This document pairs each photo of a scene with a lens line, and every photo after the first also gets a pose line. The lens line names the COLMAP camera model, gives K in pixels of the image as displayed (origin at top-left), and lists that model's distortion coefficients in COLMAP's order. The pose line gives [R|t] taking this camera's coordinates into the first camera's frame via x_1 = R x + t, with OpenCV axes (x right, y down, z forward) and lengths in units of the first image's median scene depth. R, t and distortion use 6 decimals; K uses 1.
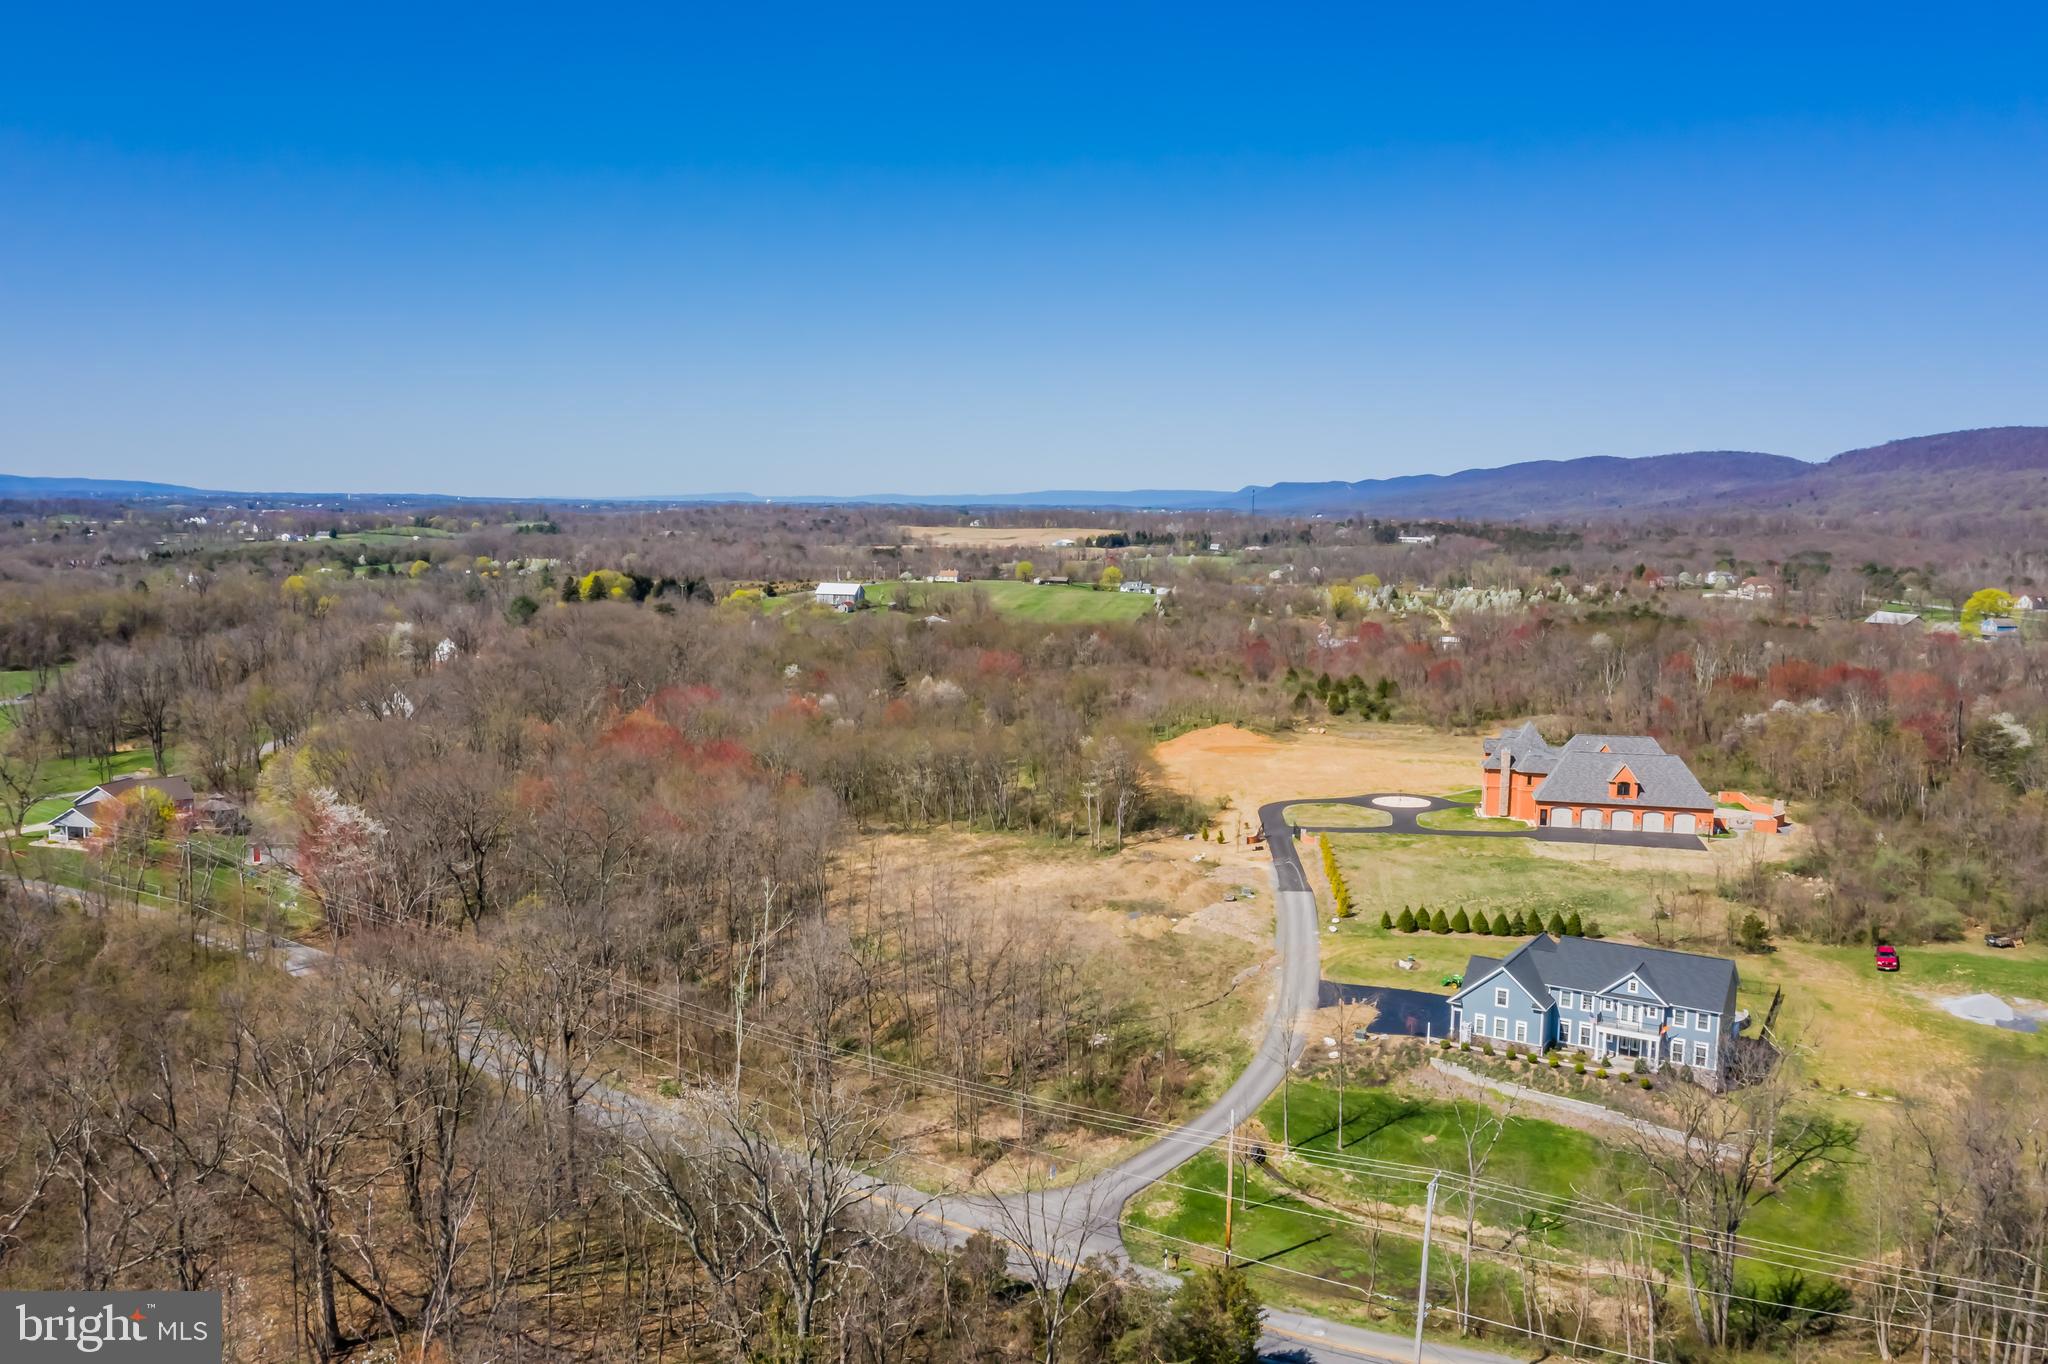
lens RADIAL K [[1616.6, 0, 1027.1], [0, 1616.6, 676.3], [0, 0, 1]] dist [-0.020161, 0.008300]
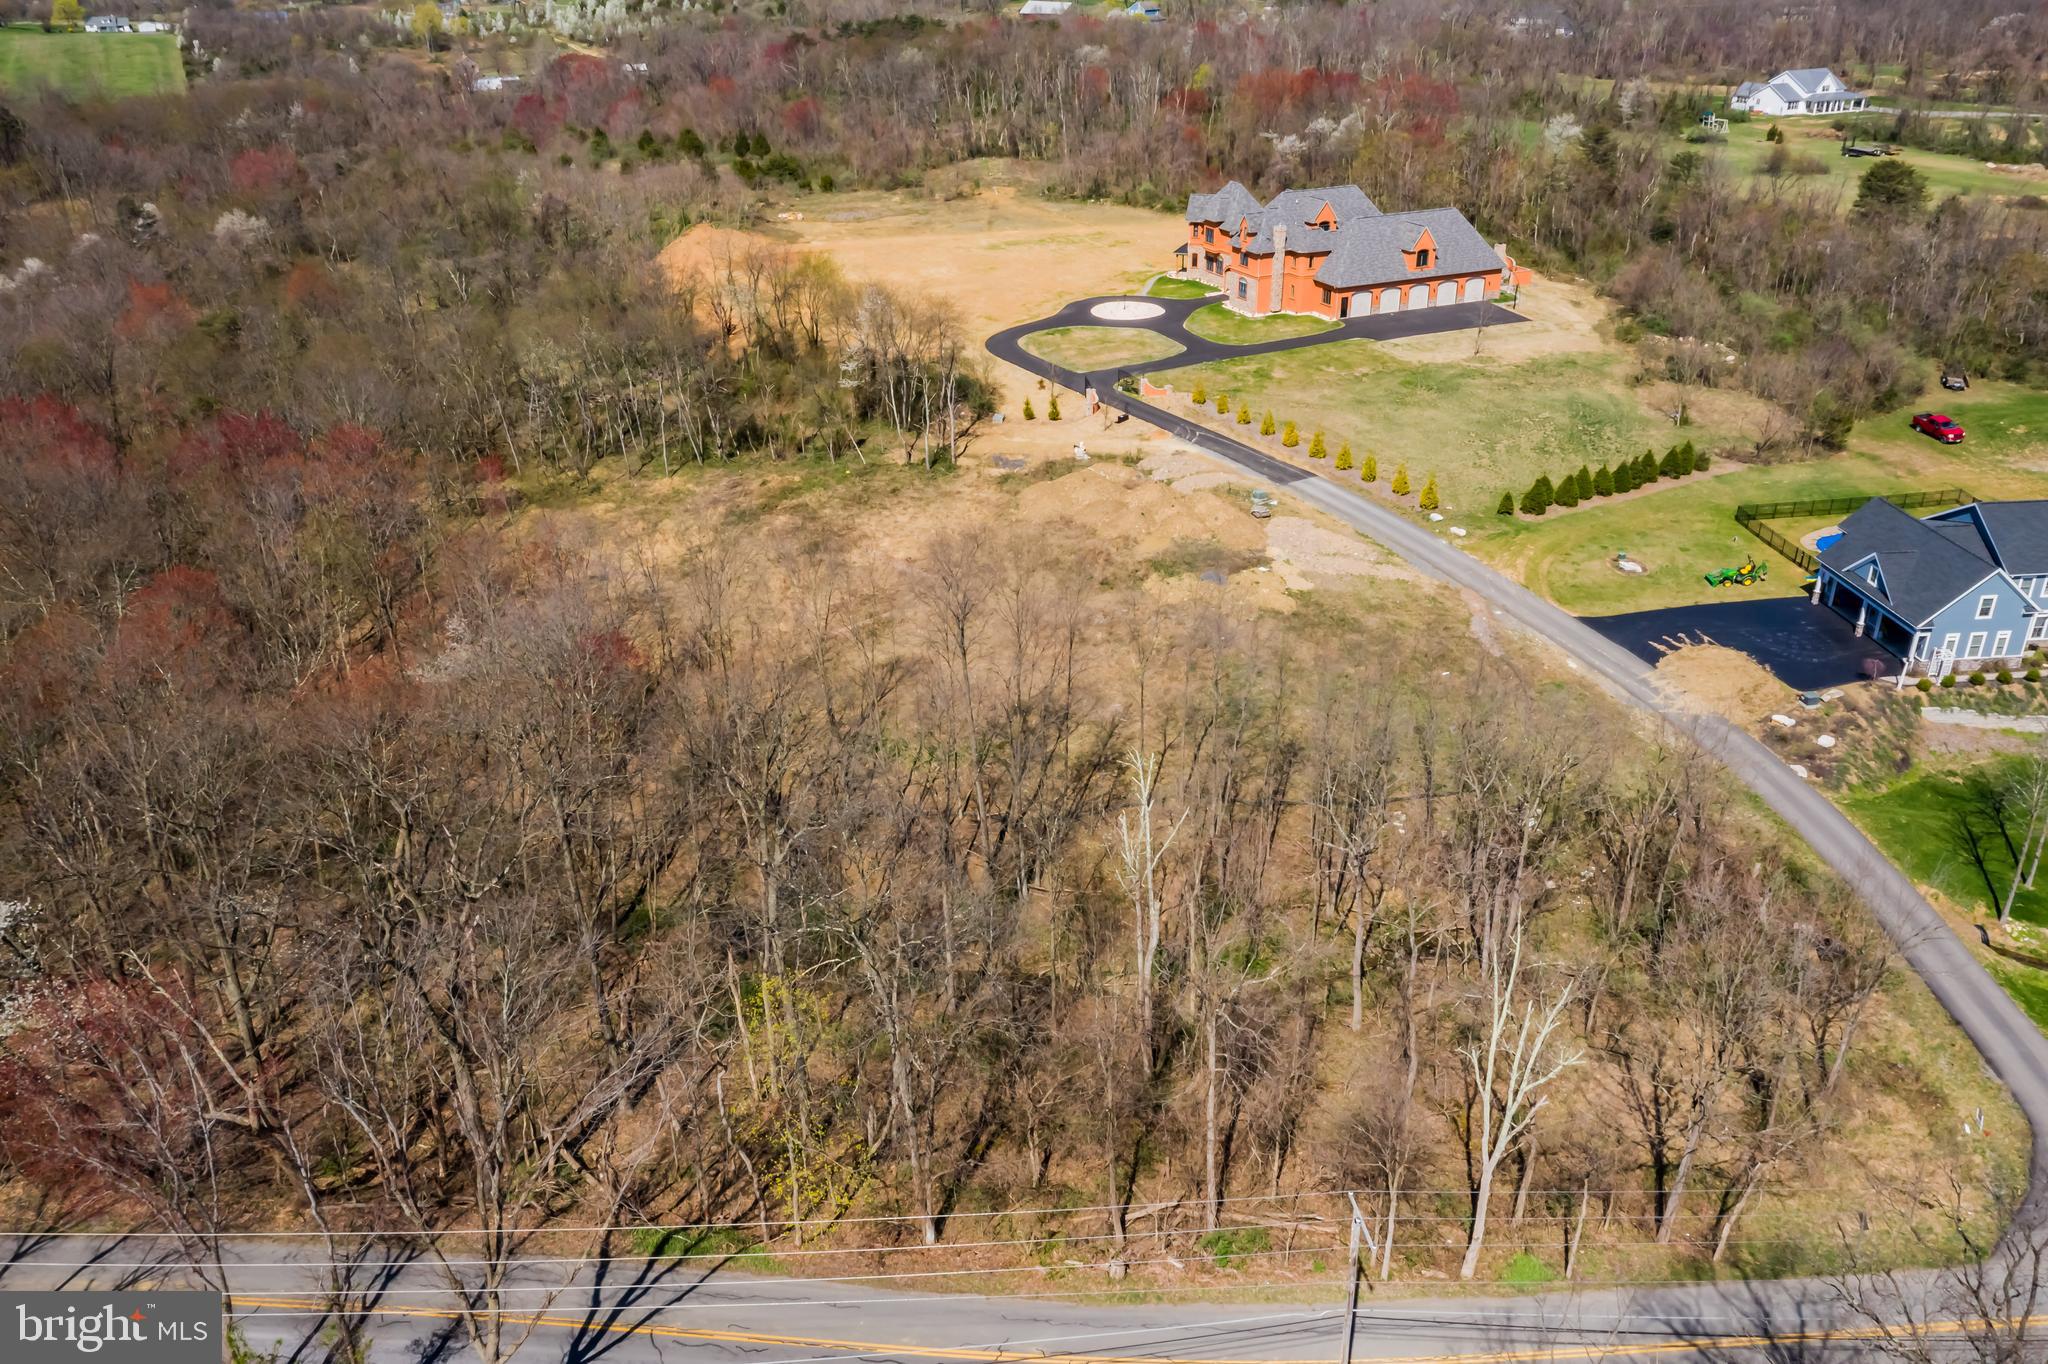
lens RADIAL K [[1616.6, 0, 1036.7], [0, 1616.6, 679.0], [0, 0, 1]] dist [-0.020161, 0.008300]
pose [[0.790275, -0.284813, 0.542537, -0.285106], [0.081047, 0.926217, 0.368175, -0.048812], [-0.607369, -0.246989, 0.755050, 0.424638]]
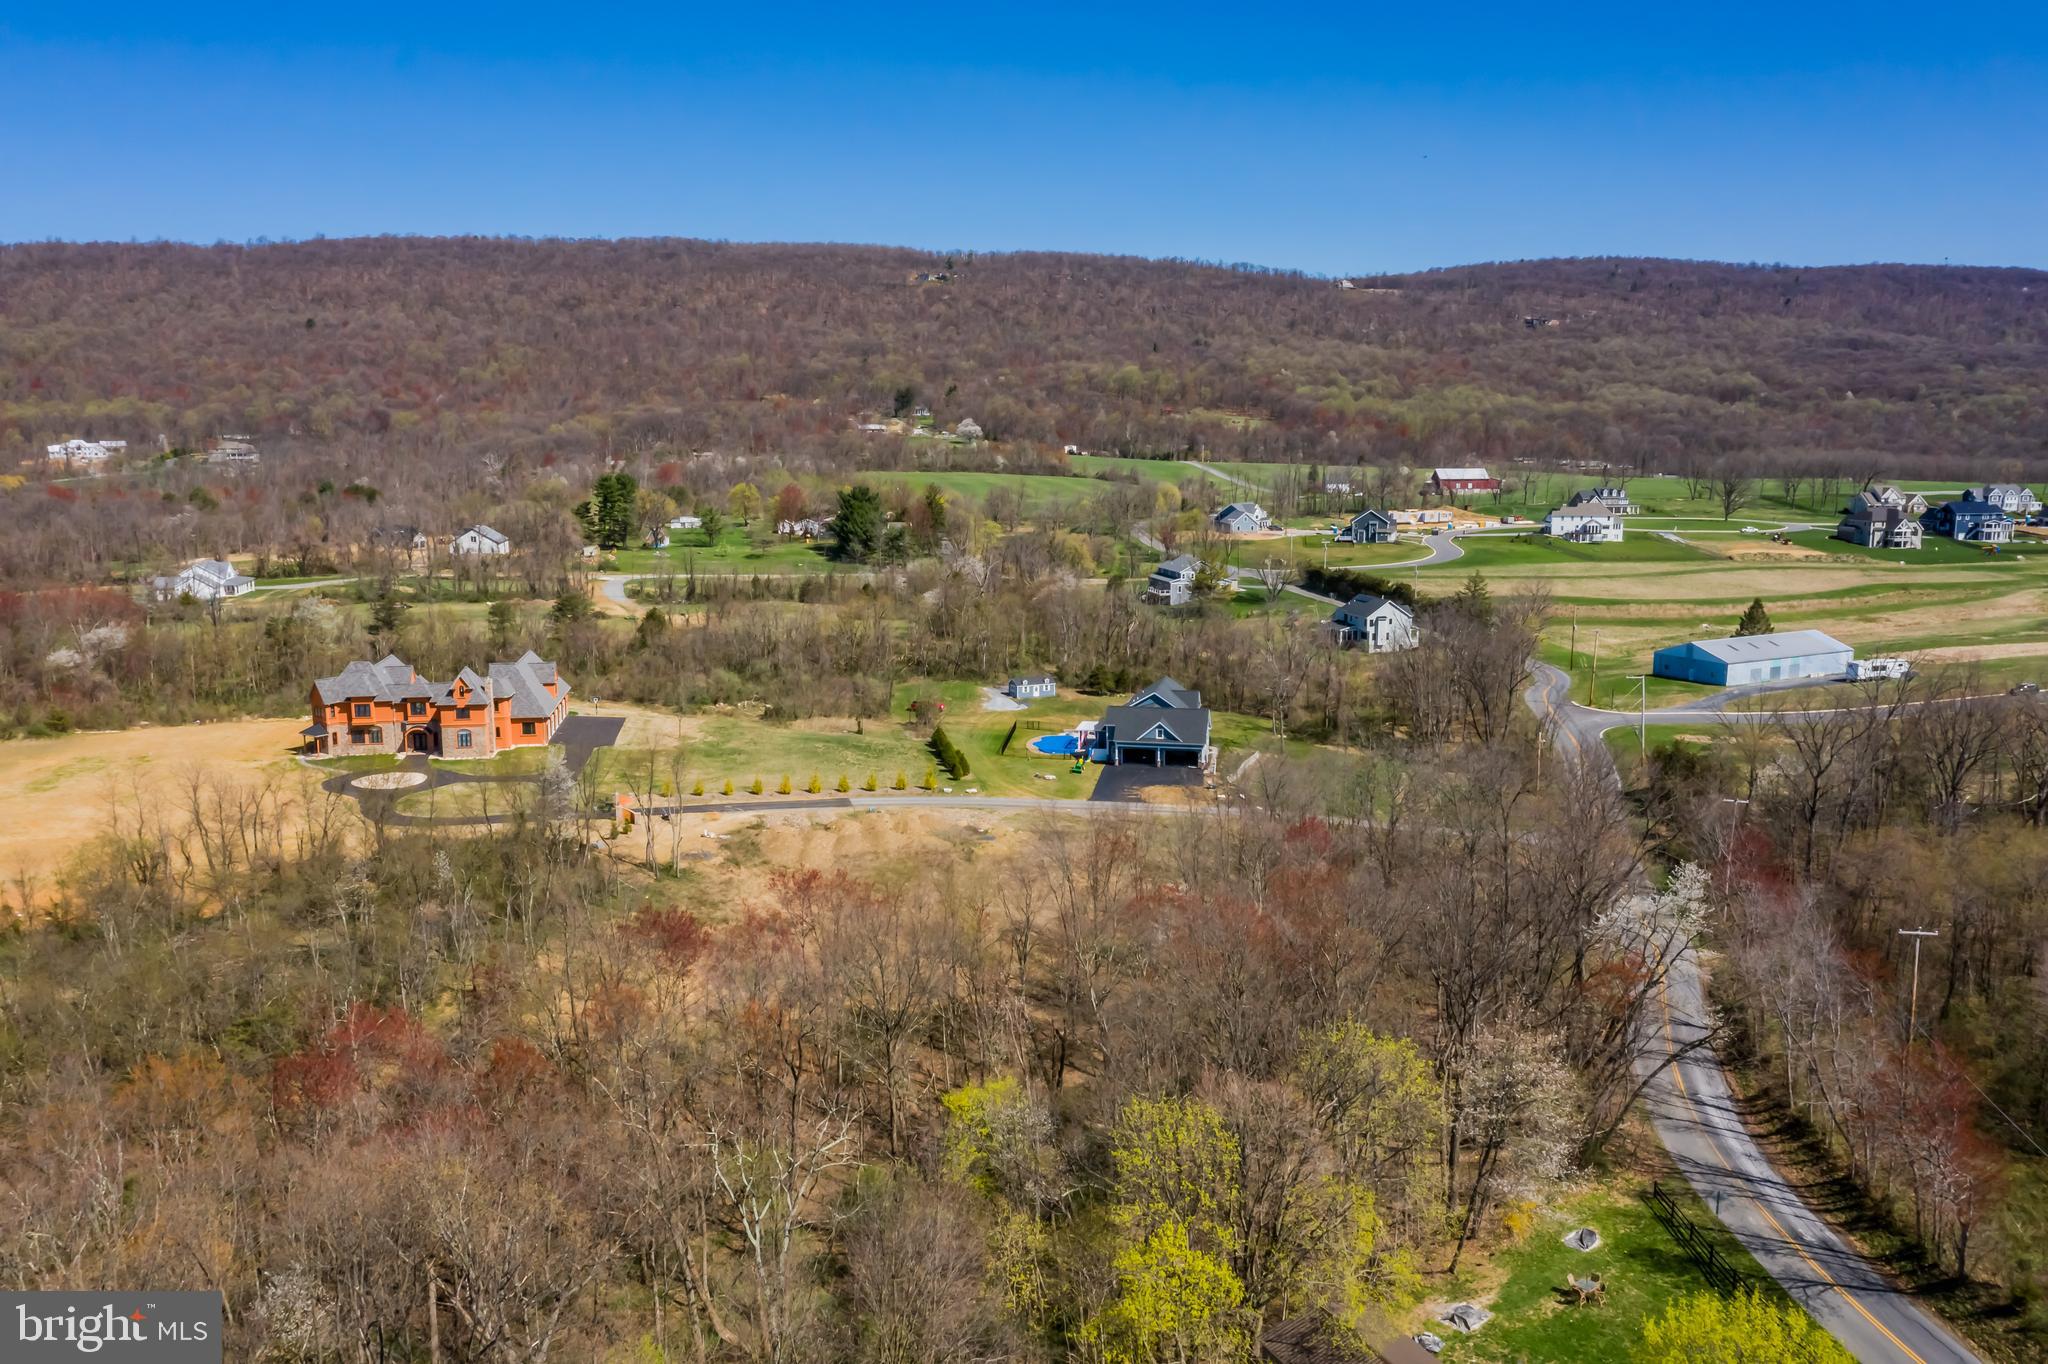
lens RADIAL K [[1584.5, 0, 1034.0], [0, 1584.5, 675.8], [0, 0, 1]] dist [-0.003189, -0.007549]
pose [[-0.354625, -0.160800, 0.921078, -0.634448], [0.094192, 0.973946, 0.206294, -0.111373], [-0.930252, 0.159915, -0.330240, 1.008498]]
